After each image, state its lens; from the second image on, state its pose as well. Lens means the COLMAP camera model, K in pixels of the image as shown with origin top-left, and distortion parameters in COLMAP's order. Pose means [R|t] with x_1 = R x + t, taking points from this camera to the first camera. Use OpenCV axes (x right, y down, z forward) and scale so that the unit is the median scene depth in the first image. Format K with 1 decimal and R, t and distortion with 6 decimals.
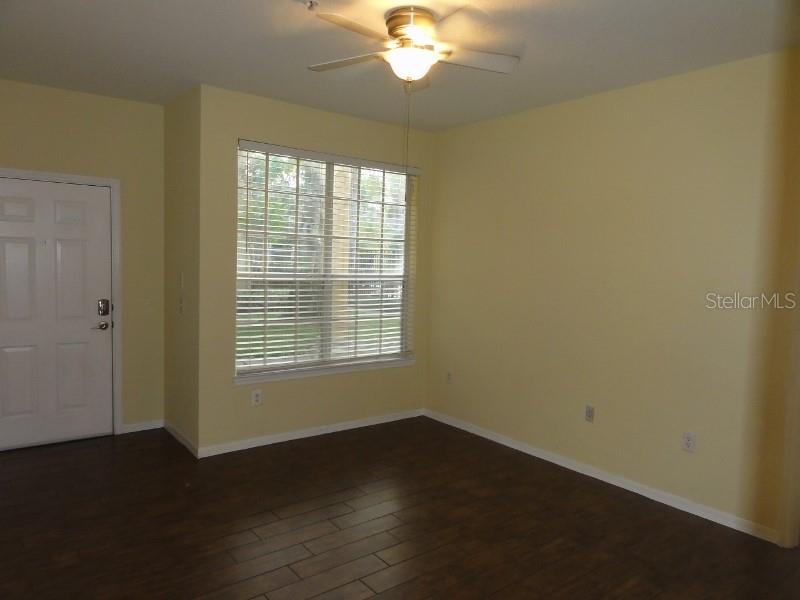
lens RADIAL K [[567.6, 0, 404.8], [0, 567.6, 296.9], [0, 0, 1]] dist [0.006571, -0.003973]
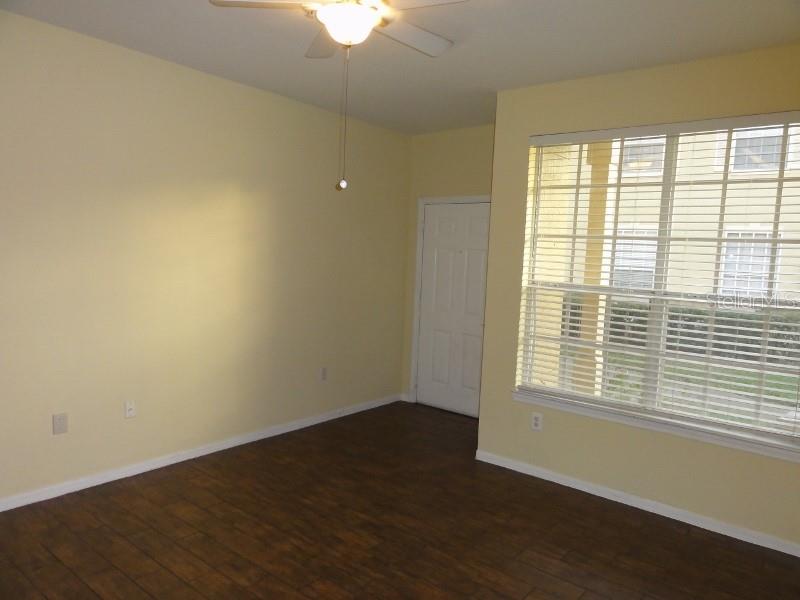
lens RADIAL K [[567.6, 0, 404.8], [0, 567.6, 296.9], [0, 0, 1]] dist [0.006571, -0.003973]
pose [[0.204145, 0.059726, -0.977117, 0.506485], [-0.092240, 0.994870, 0.041539, -0.032266], [0.974585, 0.081650, 0.208607, 0.538394]]
